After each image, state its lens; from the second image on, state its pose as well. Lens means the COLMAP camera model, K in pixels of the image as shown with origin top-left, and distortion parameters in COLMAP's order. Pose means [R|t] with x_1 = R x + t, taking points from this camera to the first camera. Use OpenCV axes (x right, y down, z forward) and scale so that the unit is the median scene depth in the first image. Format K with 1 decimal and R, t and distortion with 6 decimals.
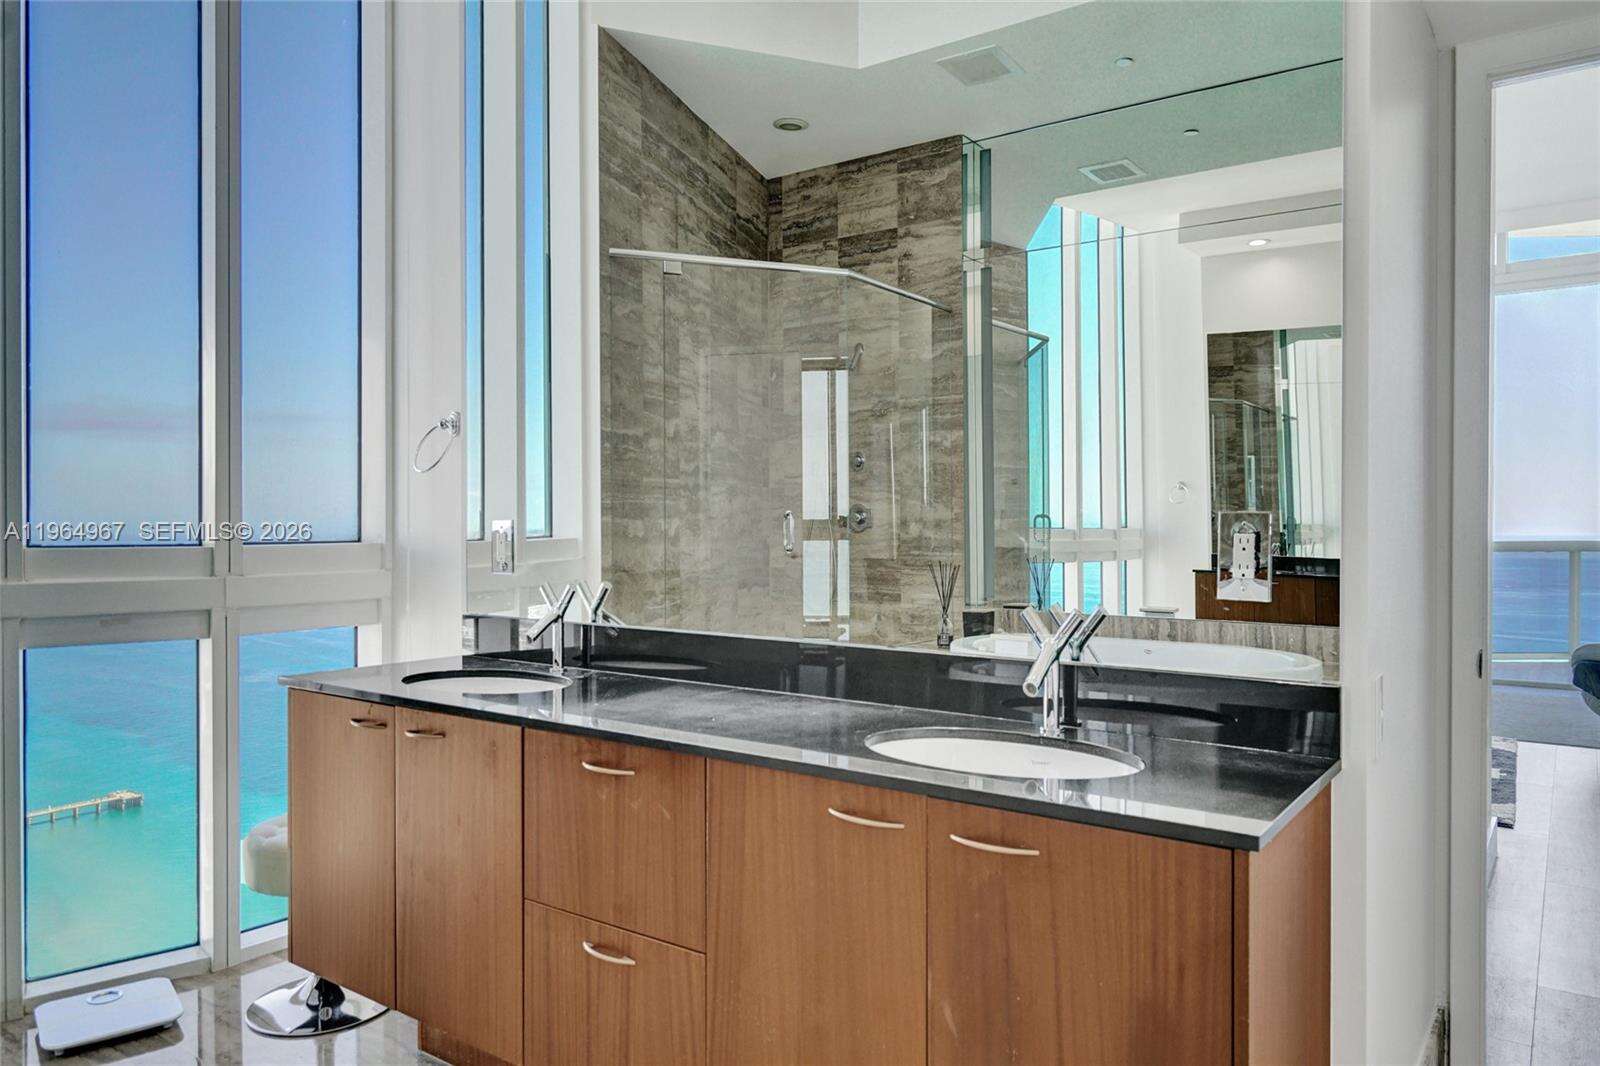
lens RADIAL K [[1113.5, 0, 800.9], [0, 1113.5, 537.3], [0, 0, 1]] dist [0.002776, -0.000590]
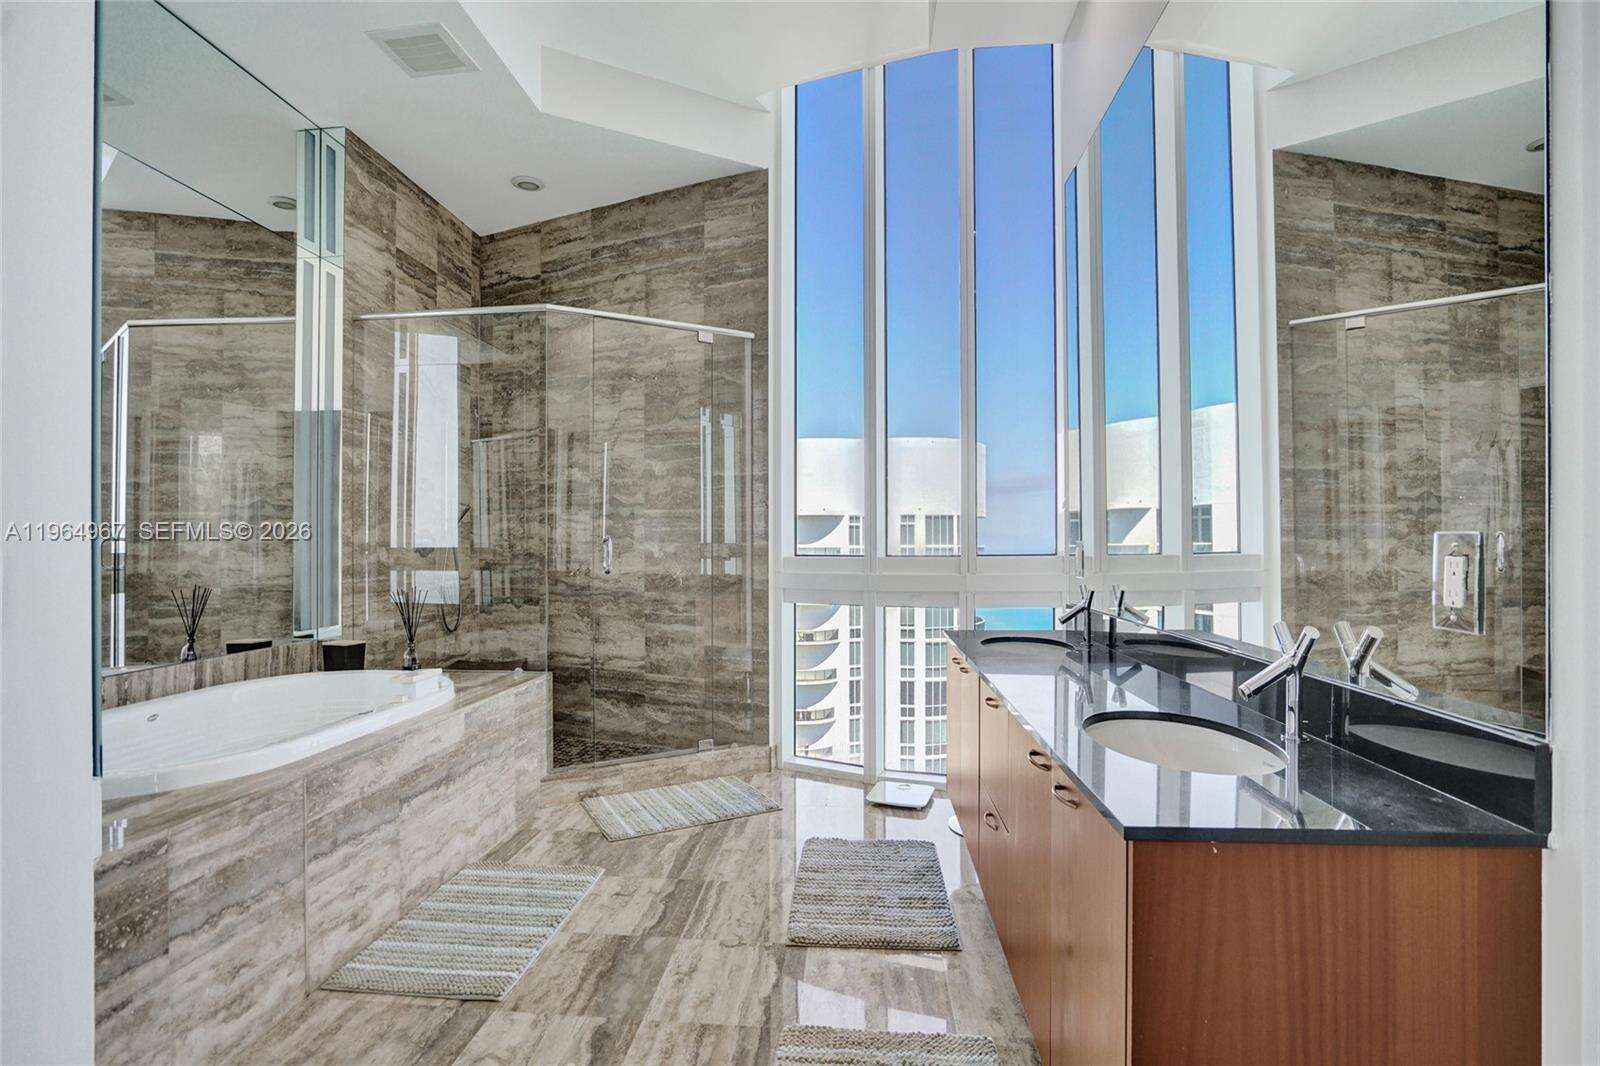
lens RADIAL K [[751.3, 0, 802.9], [0, 751.3, 541.7], [0, 0, 1]] dist [-0.012672, 0.003196]
pose [[0.514142, 0.002448, -0.857702, 0.242923], [-0.013575, 0.999894, -0.005284, -0.002119], [0.857598, 0.014360, 0.514120, 0.103527]]
